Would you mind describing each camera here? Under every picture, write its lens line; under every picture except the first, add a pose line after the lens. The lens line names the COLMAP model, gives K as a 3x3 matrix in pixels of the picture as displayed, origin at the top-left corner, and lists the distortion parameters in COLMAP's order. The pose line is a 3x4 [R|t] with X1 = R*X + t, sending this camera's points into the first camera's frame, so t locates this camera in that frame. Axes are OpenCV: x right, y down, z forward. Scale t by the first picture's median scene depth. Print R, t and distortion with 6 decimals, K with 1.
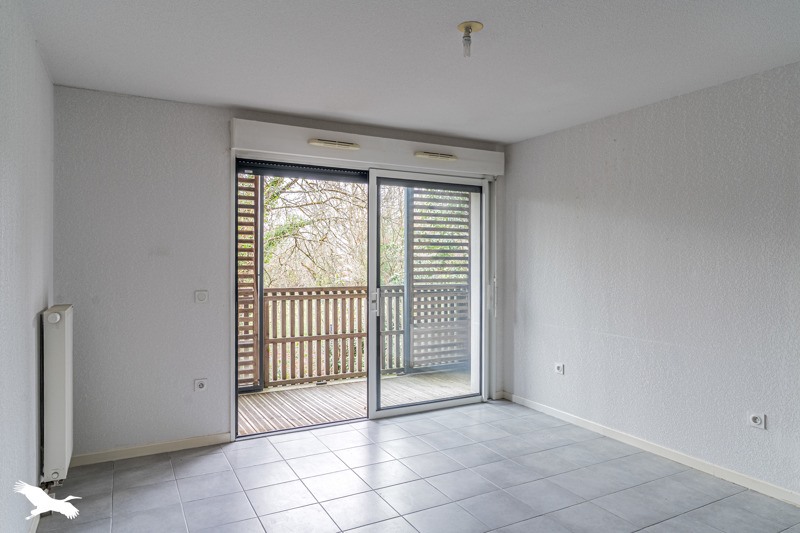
lens RADIAL K [[517.0, 0, 399.1], [0, 517.0, 266.4], [0, 0, 1]] dist [-0.003978, 0.001148]
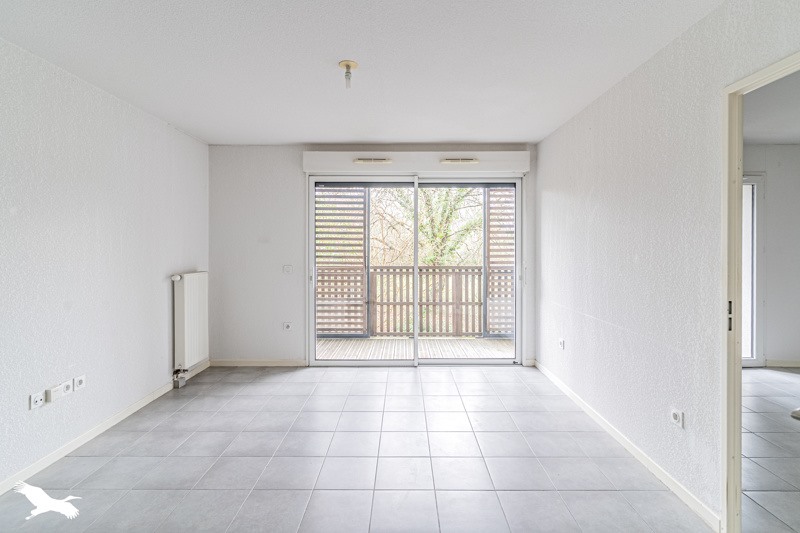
lens RADIAL K [[395.3, 0, 402.5], [0, 395.3, 252.9], [0, 0, 1]] dist [-0.003134, 0.000417]
pose [[0.879915, 0.004326, -0.475112, 0.341199], [-0.003488, 0.999990, 0.002647, 0.003722], [0.475119, -0.000672, 0.879921, 0.087612]]
